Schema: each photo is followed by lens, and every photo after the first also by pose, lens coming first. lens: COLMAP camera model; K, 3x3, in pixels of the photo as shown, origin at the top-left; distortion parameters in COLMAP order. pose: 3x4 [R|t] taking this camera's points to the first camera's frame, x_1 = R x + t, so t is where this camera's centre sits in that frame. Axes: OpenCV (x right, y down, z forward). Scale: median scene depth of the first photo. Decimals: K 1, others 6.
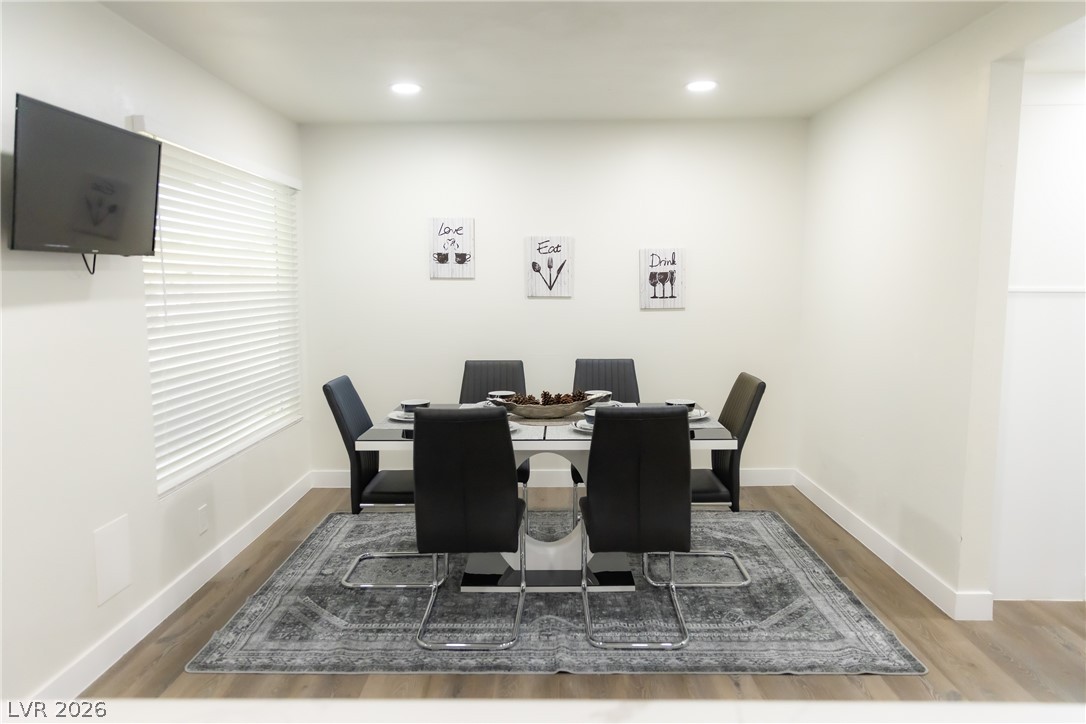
lens RADIAL K [[715.0, 0, 542.7], [0, 715.0, 360.4], [0, 0, 1]] dist [0.002674, 0.003365]
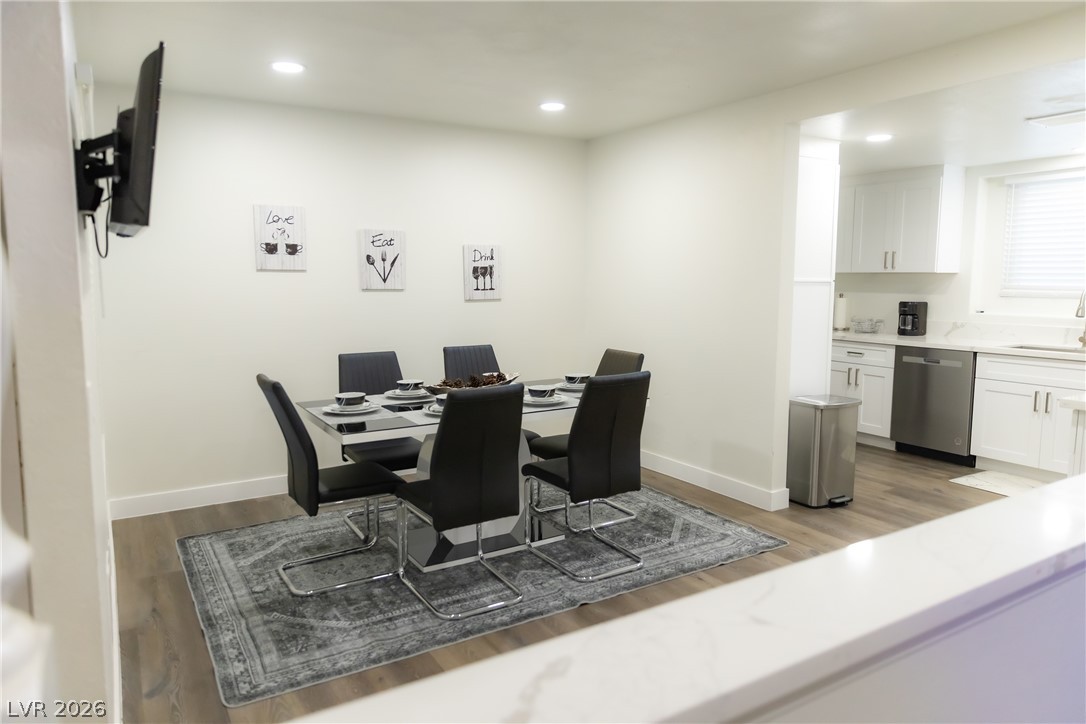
lens RADIAL K [[715.0, 0, 548.0], [0, 715.0, 360.8], [0, 0, 1]] dist [0.002674, 0.003365]
pose [[0.841441, -0.058070, 0.537220, -0.501643], [0.056984, 0.998201, 0.018645, 0.009485], [-0.537336, 0.014924, 0.843236, 0.028652]]
